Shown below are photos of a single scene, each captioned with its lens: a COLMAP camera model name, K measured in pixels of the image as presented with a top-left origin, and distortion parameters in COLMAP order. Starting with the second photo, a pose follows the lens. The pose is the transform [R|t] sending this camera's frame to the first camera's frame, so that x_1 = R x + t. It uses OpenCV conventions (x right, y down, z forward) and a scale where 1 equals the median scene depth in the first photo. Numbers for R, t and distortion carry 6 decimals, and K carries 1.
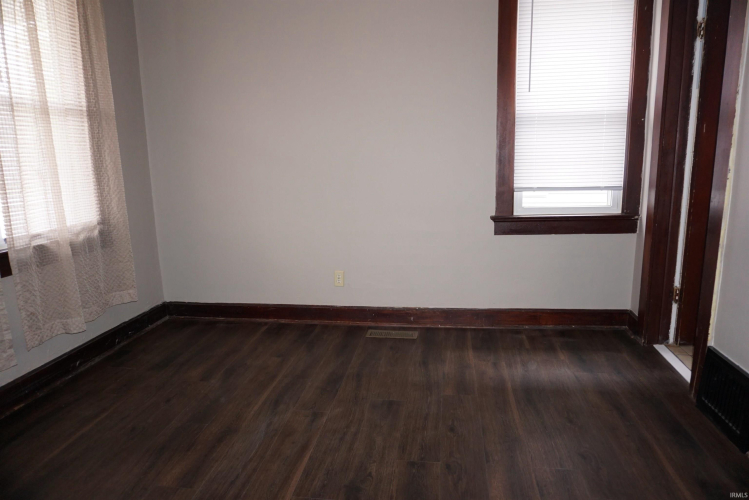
lens RADIAL K [[493.6, 0, 374.5], [0, 493.6, 250.0], [0, 0, 1]] dist [-0.049228, 0.006081]
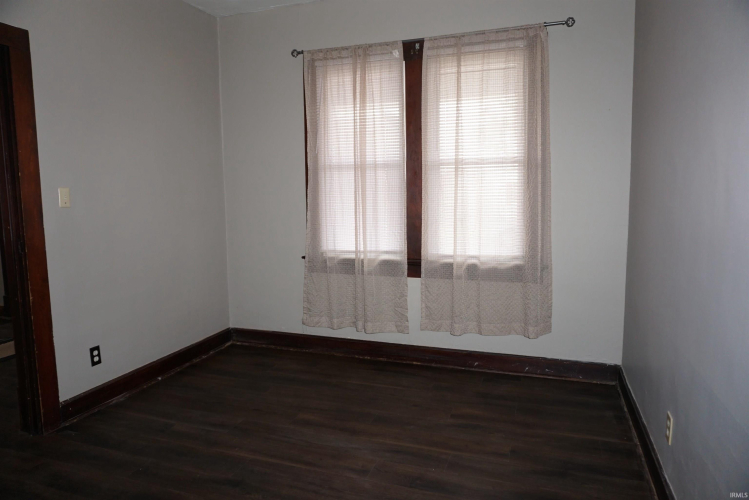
lens RADIAL K [[493.6, 0, 374.5], [0, 493.6, 250.0], [0, 0, 1]] dist [-0.049228, 0.006081]
pose [[-0.179915, 0.139570, -0.973730, 0.751458], [-0.181476, 0.968182, 0.172306, -0.264183], [0.966797, 0.207709, -0.148862, 1.041422]]
